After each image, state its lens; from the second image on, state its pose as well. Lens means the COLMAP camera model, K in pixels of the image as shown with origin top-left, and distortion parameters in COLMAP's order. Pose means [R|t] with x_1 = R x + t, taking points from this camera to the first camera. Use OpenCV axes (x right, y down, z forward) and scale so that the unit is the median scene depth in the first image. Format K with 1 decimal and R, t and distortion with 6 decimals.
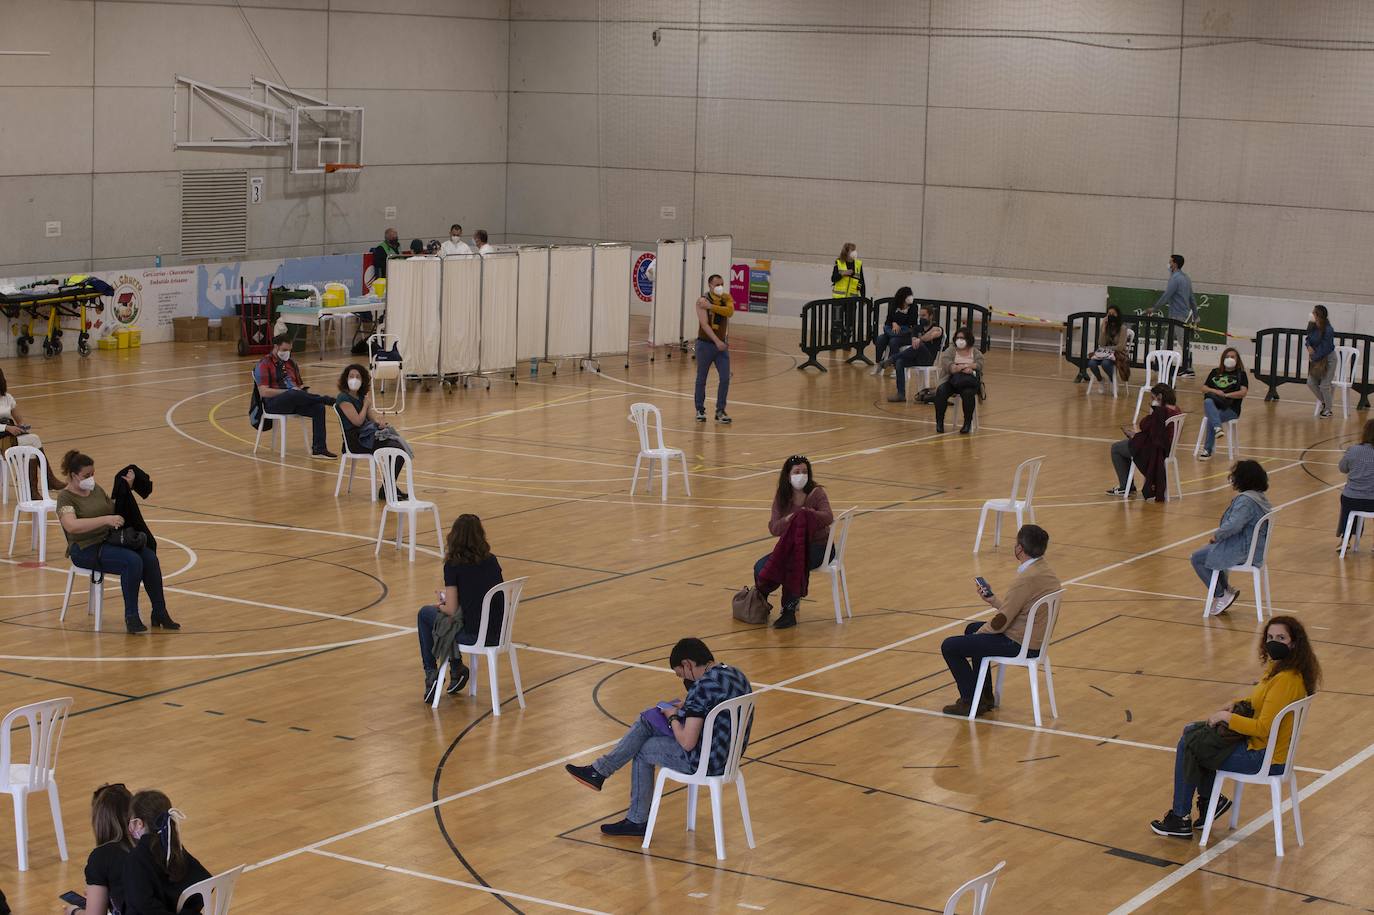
lens RADIAL K [[2801.1, 0, 686.4], [0, 2801.1, 456.2], [0, 0, 1]] dist [-0.246351, 0.324161]
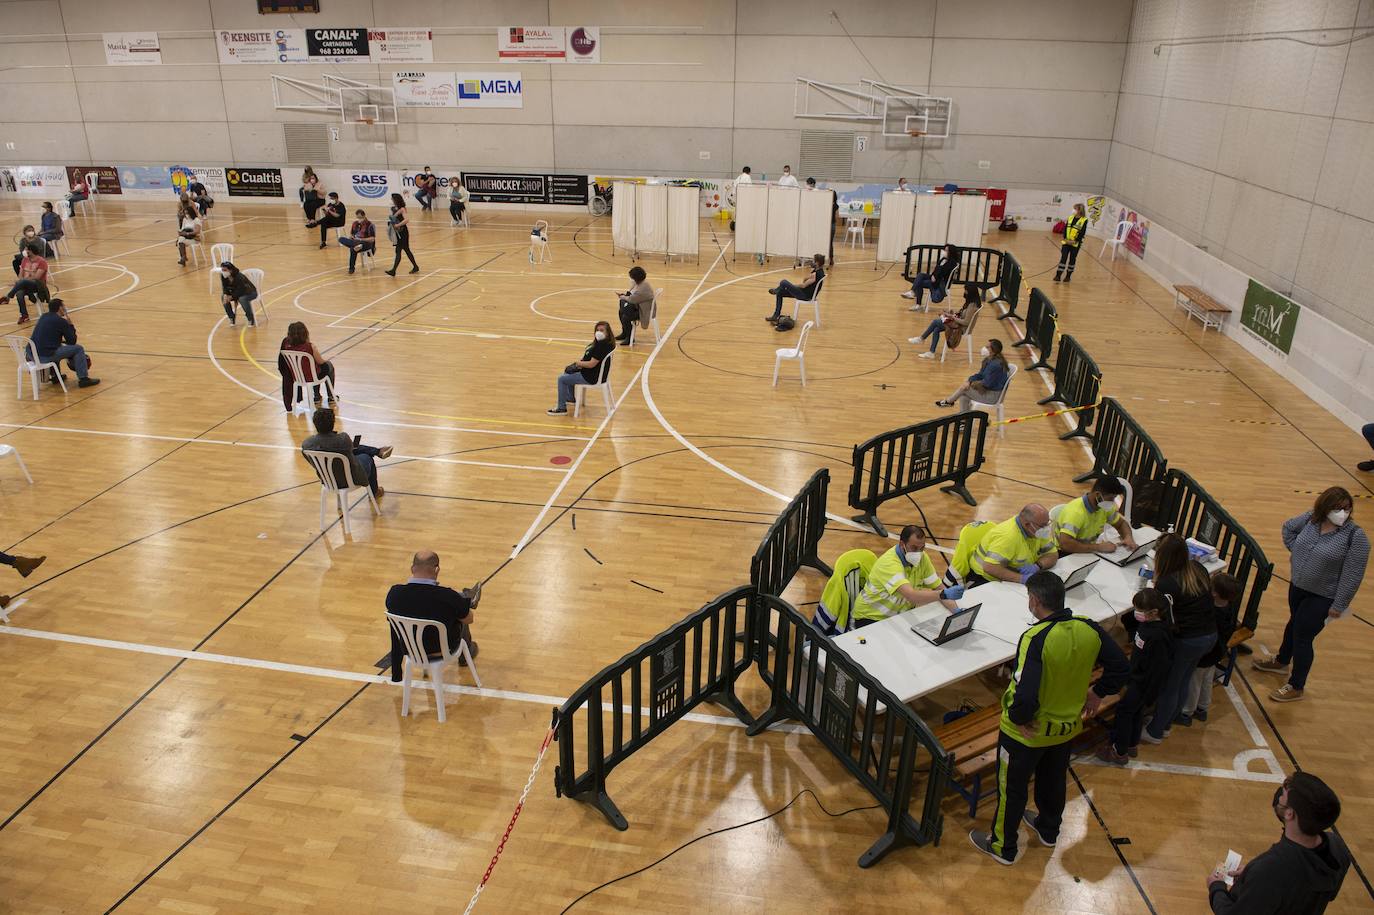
lens RADIAL K [[945.7, 0, 683.1], [0, 945.7, 453.8], [0, 0, 1]] dist [-0.053537, 0.002686]
pose [[0.368037, 0.332708, -0.868248, 0.438455], [-0.125553, 0.943020, 0.308140, -0.085407], [0.921295, -0.004396, 0.388839, 0.705005]]
